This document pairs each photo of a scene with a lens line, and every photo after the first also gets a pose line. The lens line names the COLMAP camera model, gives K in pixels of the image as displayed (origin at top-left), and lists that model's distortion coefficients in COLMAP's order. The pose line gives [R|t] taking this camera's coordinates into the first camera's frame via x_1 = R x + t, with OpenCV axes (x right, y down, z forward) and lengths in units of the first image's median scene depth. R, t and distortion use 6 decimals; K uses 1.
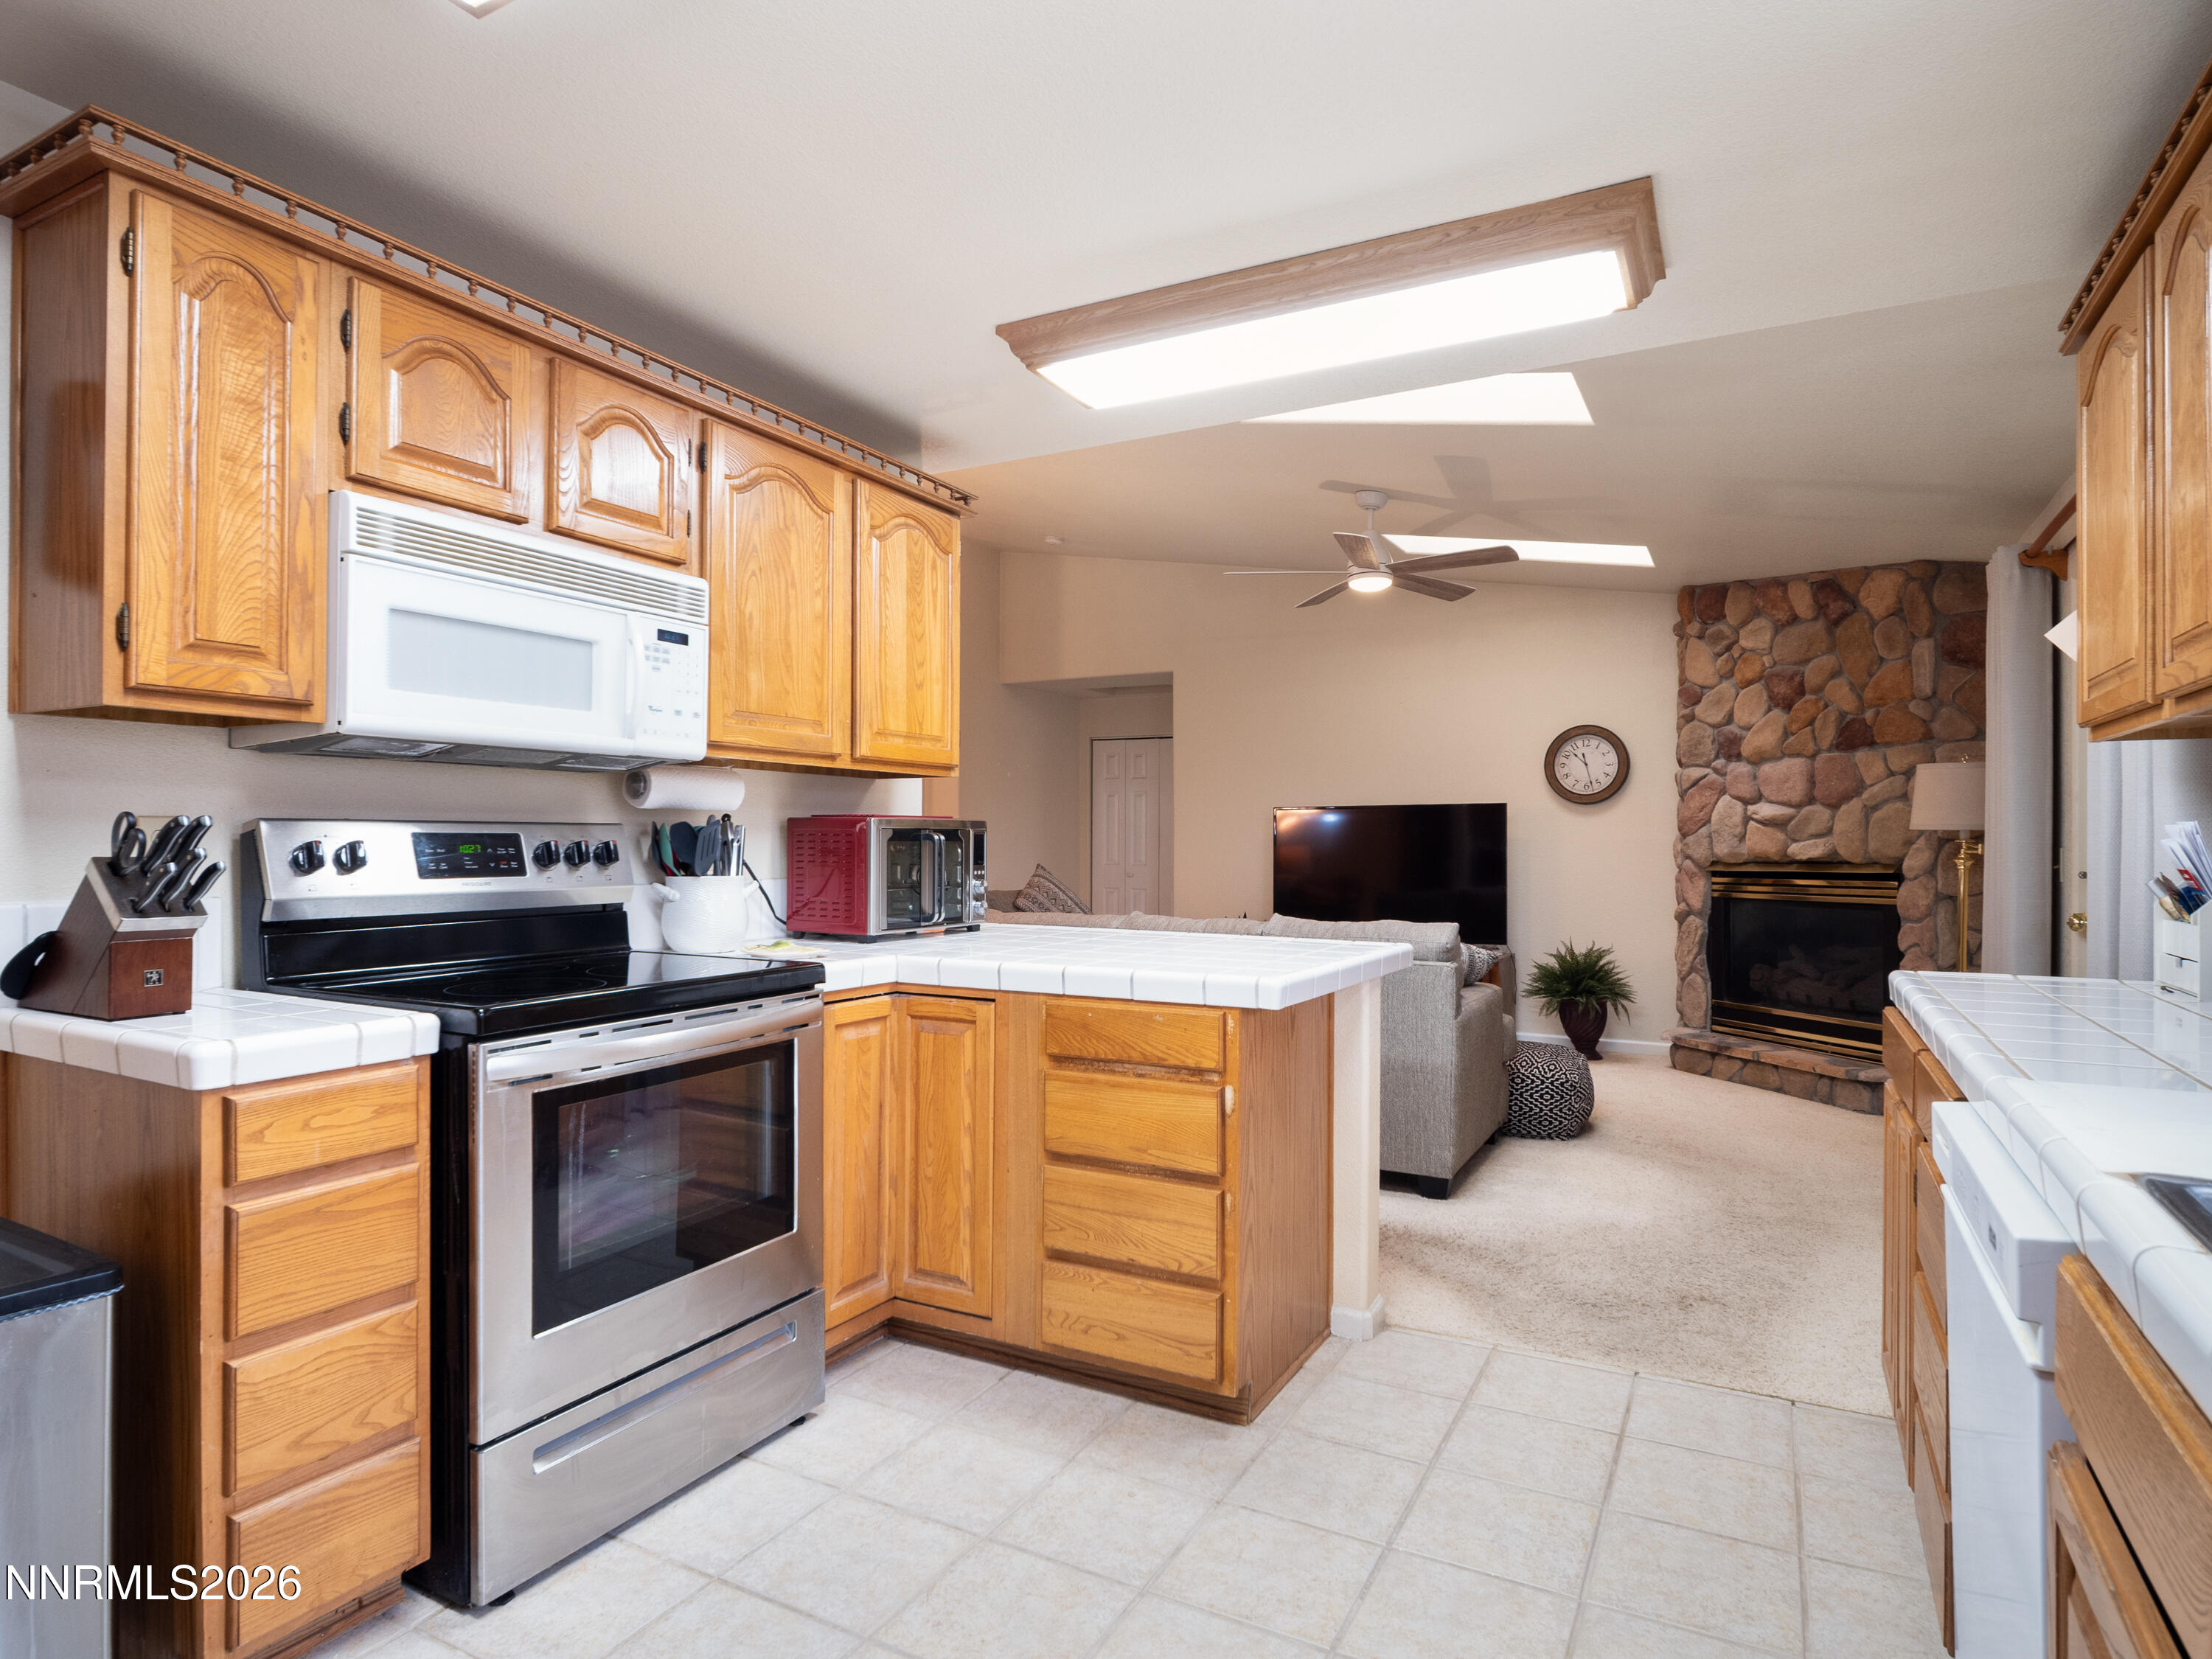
lens RADIAL K [[1230.7, 0, 1107.3], [0, 1230.7, 838.3], [0, 0, 1]] dist [0.002135, 0.000250]
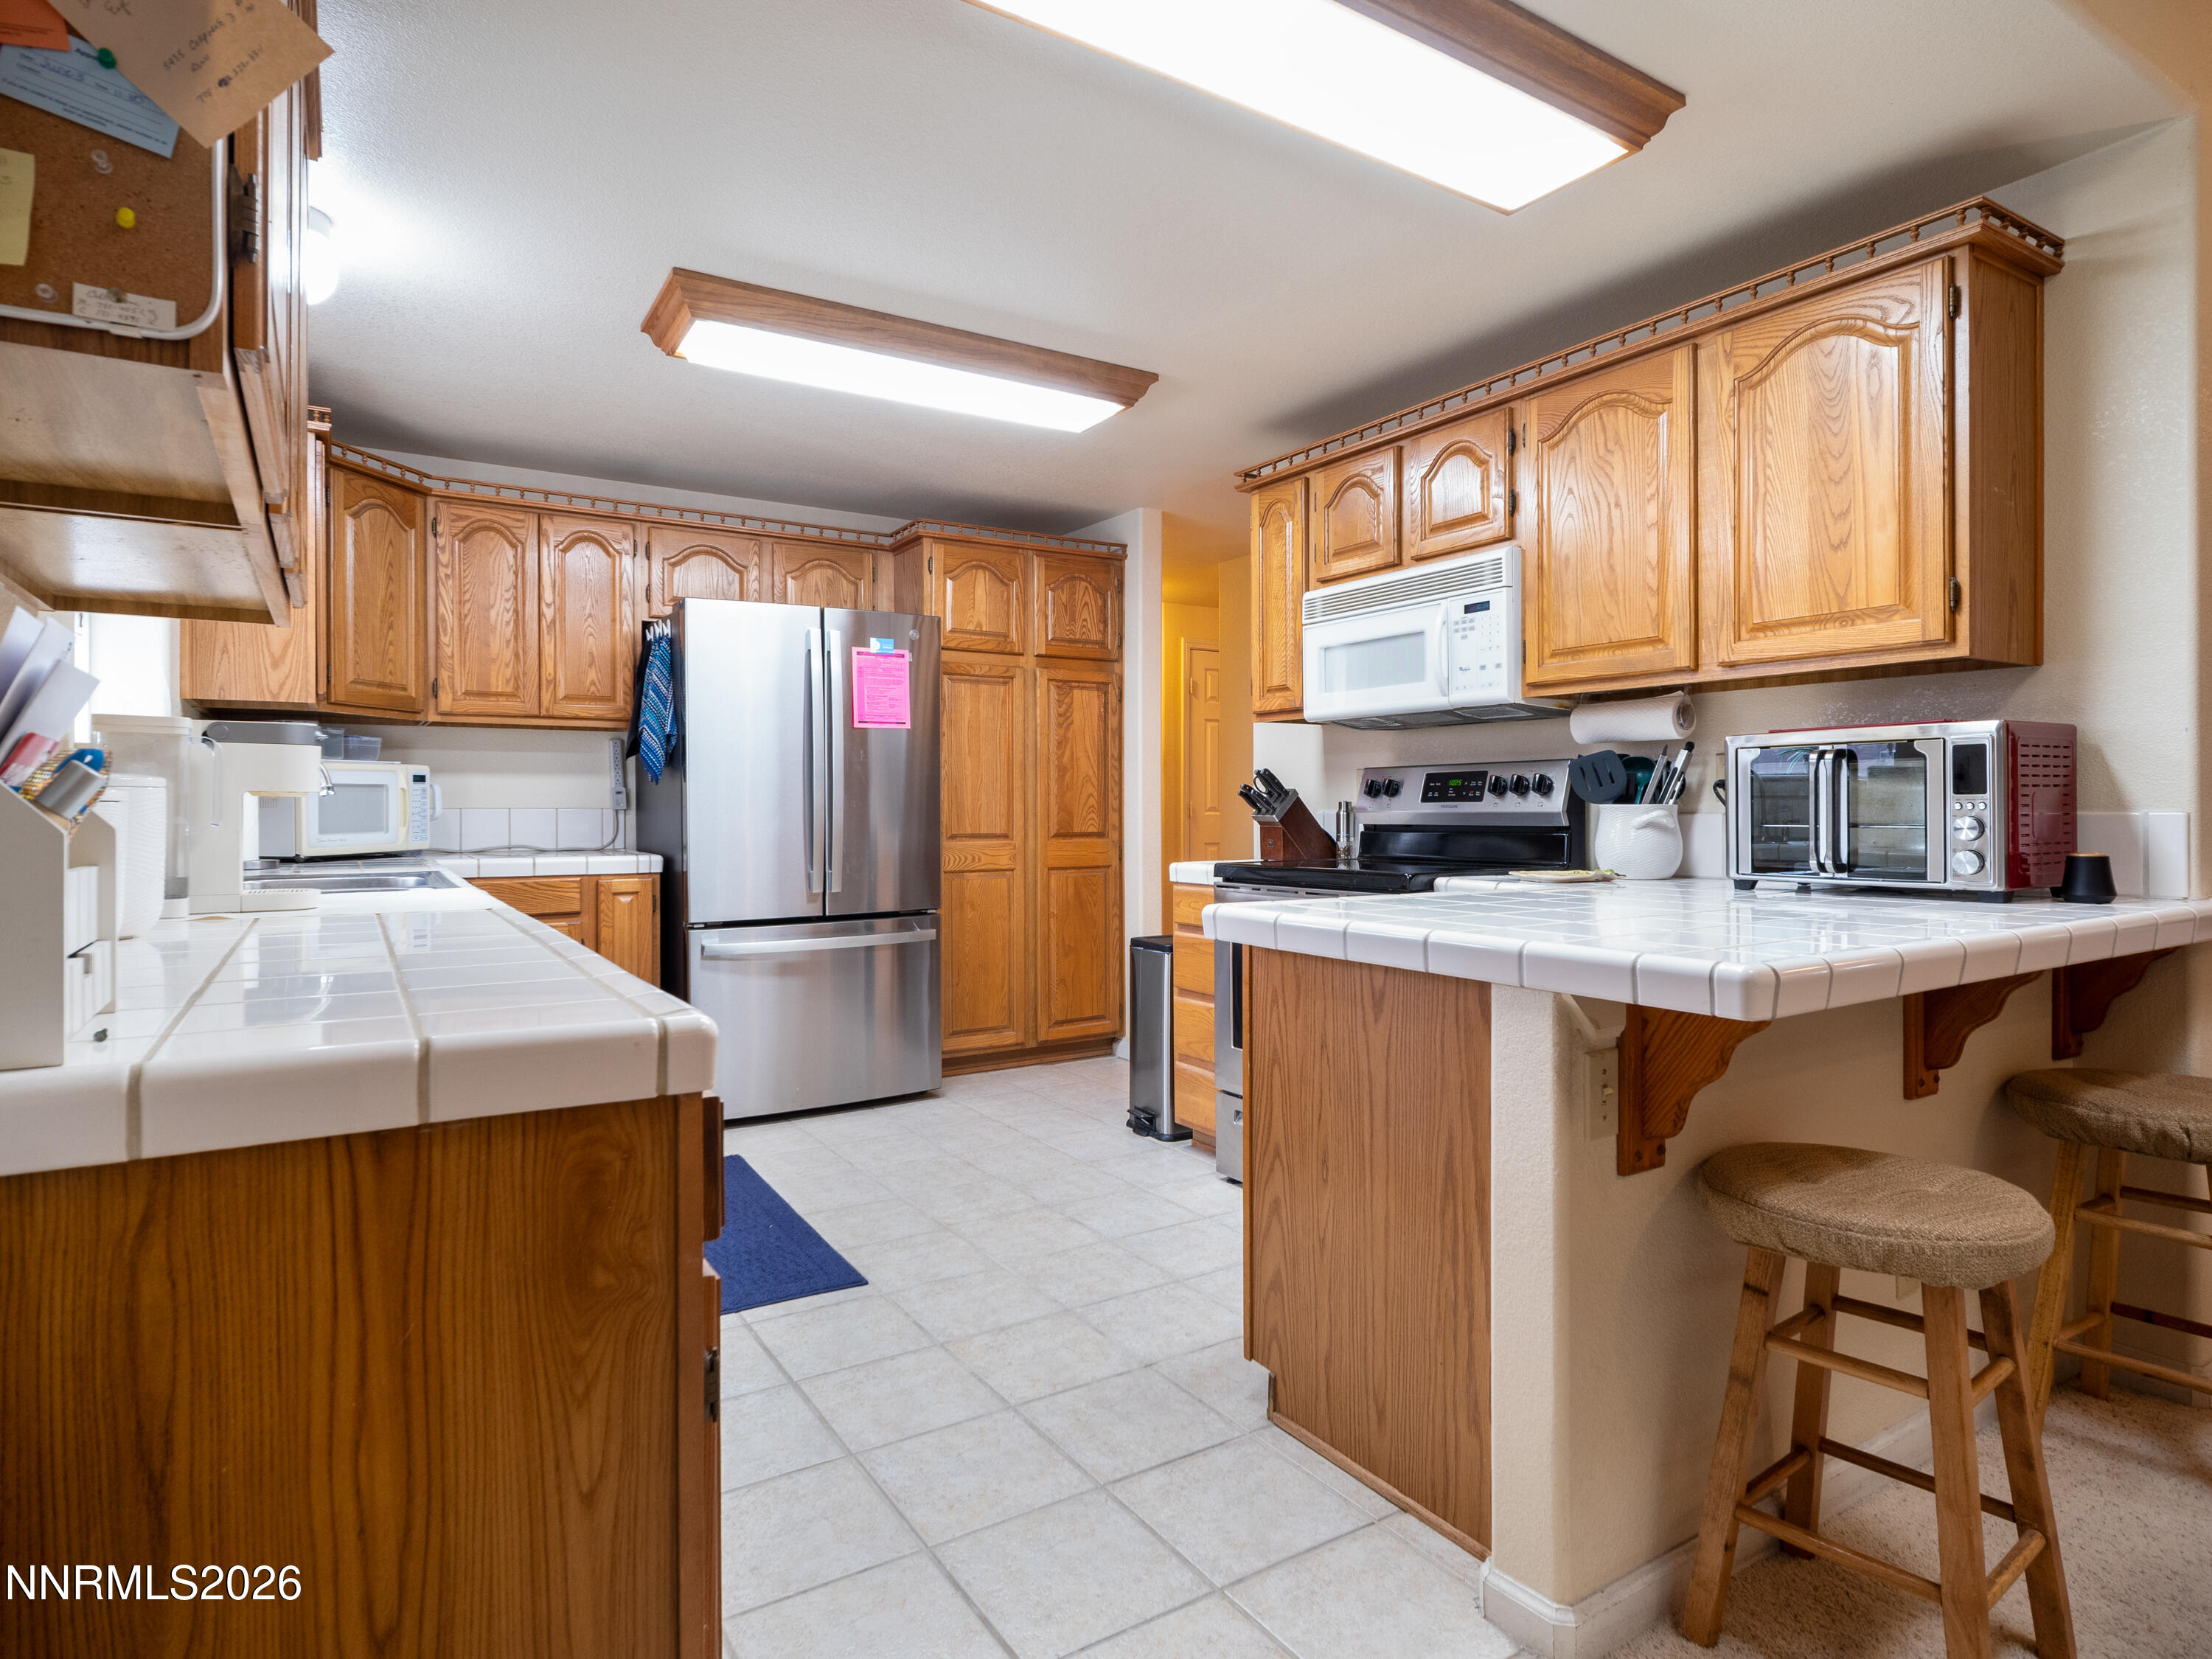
lens RADIAL K [[1208.4, 0, 1097.8], [0, 1208.4, 817.7], [0, 0, 1]] dist [-0.000341, -0.001966]
pose [[-0.493967, 0.004251, -0.869470, 0.381323], [0.003177, 0.999990, 0.003084, 0.018120], [0.869475, -0.001239, -0.493975, 0.545483]]
